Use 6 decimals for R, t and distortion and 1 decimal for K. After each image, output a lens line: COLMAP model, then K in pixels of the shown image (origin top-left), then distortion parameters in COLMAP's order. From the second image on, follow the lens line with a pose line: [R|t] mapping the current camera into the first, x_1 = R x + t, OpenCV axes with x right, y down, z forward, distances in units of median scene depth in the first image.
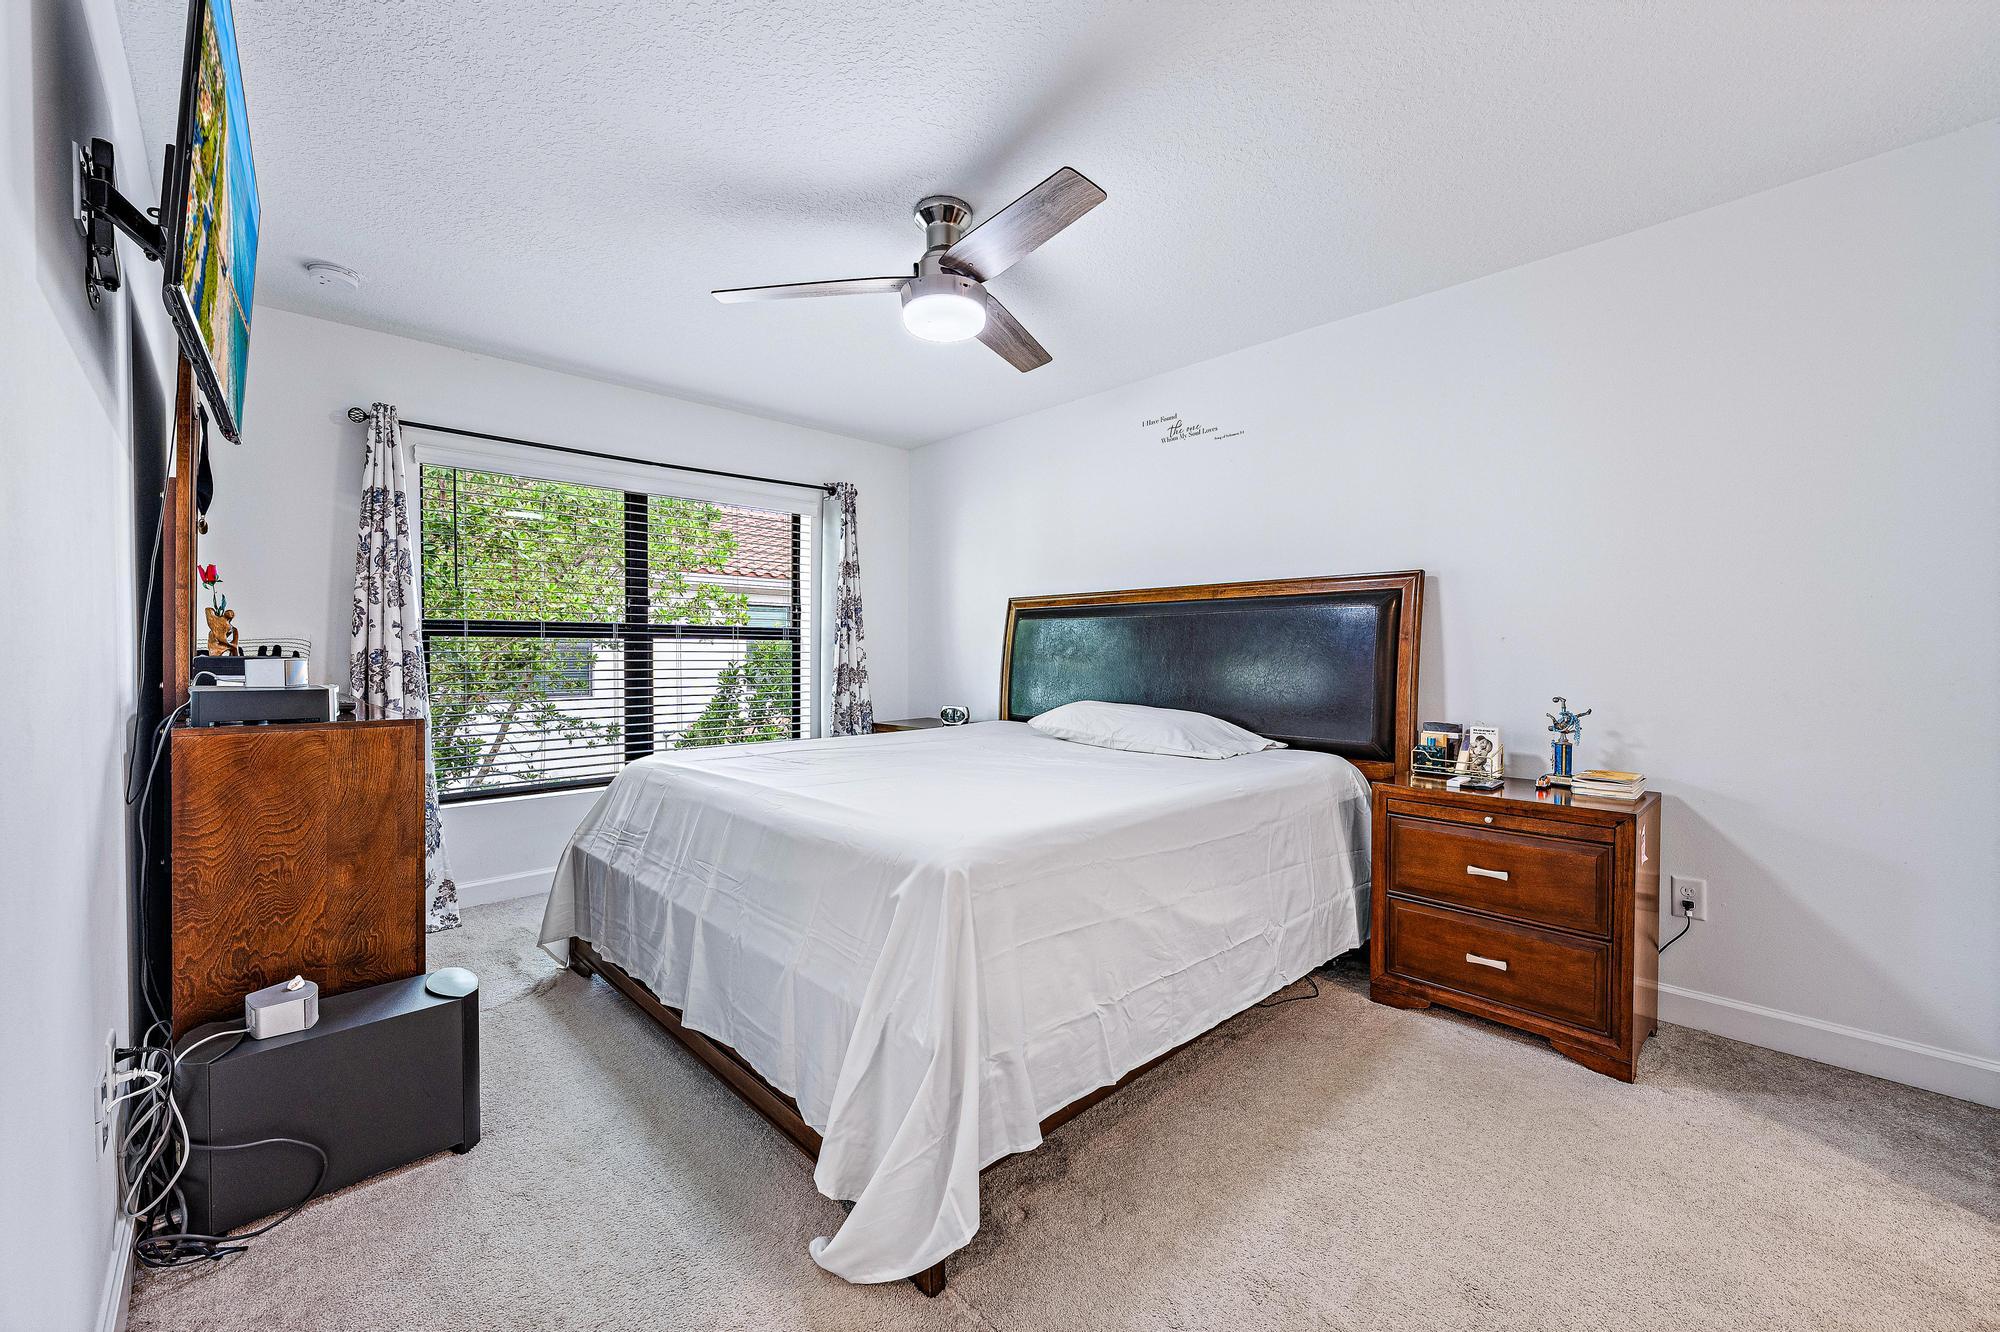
lens RADIAL K [[799.1, 0, 1010.8], [0, 799.1, 644.9], [0, 0, 1]] dist [-0.002441, 0.000434]
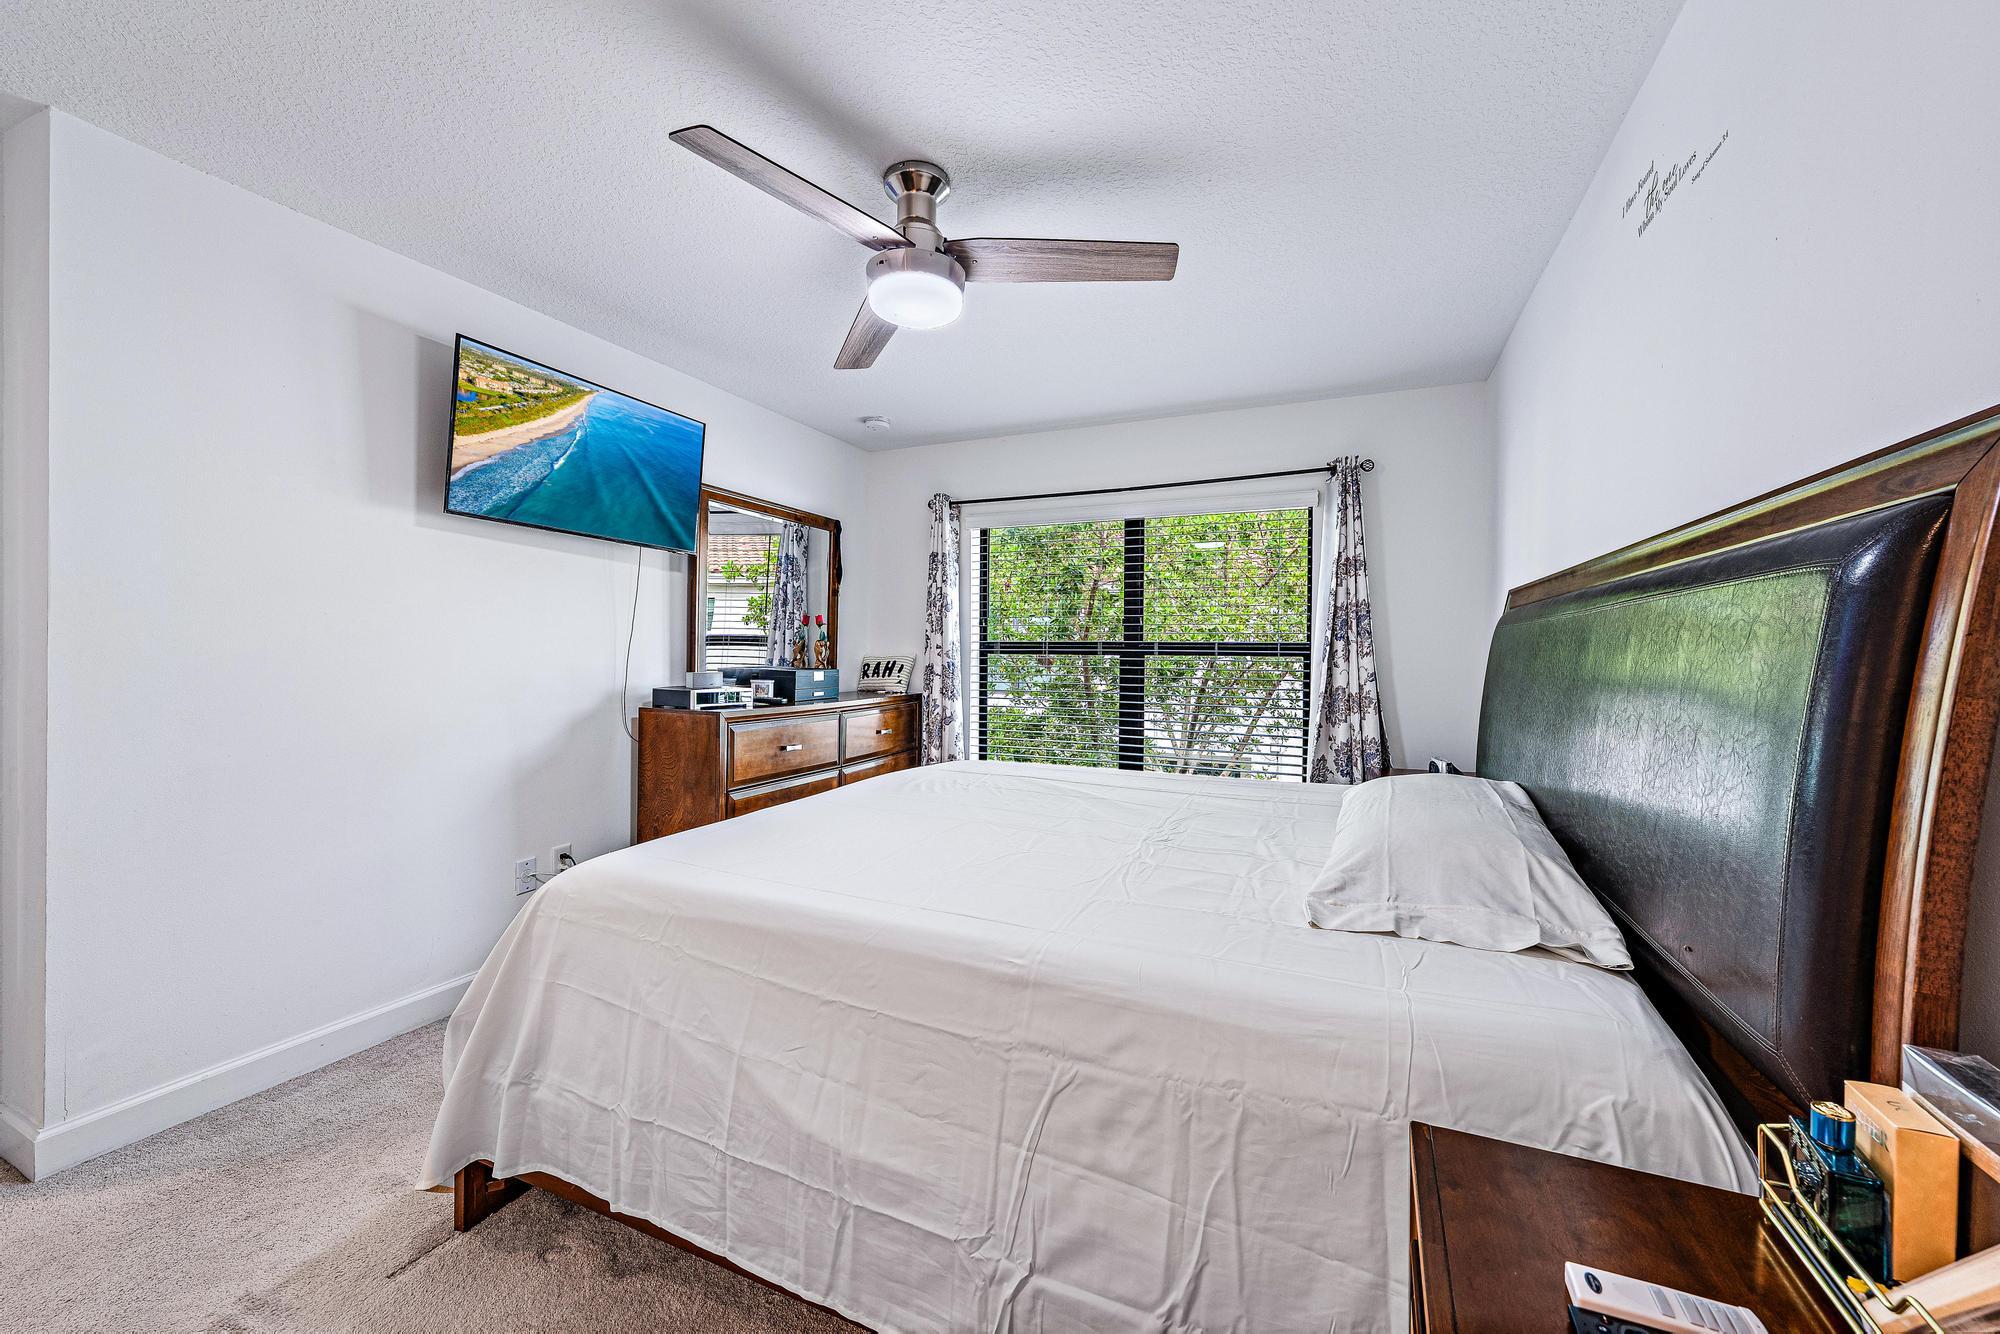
lens RADIAL K [[777.8, 0, 1002.9], [0, 777.8, 661.2], [0, 0, 1]] dist [-0.002748, -0.000085]
pose [[0.365164, 0.011890, -0.930867, 0.497419], [0.000335, 0.999917, 0.012904, -0.015502], [0.930943, -0.005024, 0.365130, 0.527915]]
